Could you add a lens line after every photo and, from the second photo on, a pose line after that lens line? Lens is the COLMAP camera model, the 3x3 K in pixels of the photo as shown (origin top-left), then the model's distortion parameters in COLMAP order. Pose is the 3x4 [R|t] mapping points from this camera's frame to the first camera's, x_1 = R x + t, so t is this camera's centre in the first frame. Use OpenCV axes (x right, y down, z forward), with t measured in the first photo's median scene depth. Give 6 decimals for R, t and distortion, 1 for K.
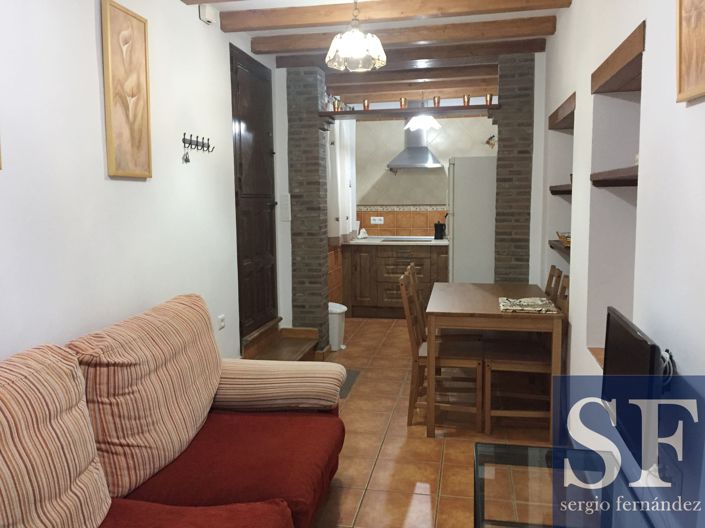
lens RADIAL K [[596.4, 0, 353.2], [0, 596.4, 263.9], [0, 0, 1]] dist [0.021549, 0.003221]
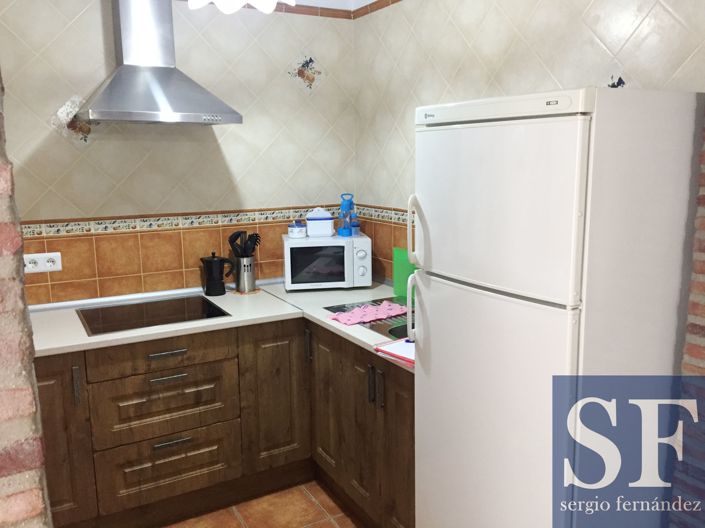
lens RADIAL K [[596.4, 0, 353.6], [0, 596.4, 264.1], [0, 0, 1]] dist [0.021549, 0.003221]
pose [[0.756169, -0.111434, 0.644818, -0.054444], [0.073772, 0.993629, 0.085202, -0.091110], [-0.650205, -0.016858, 0.759572, 0.604914]]
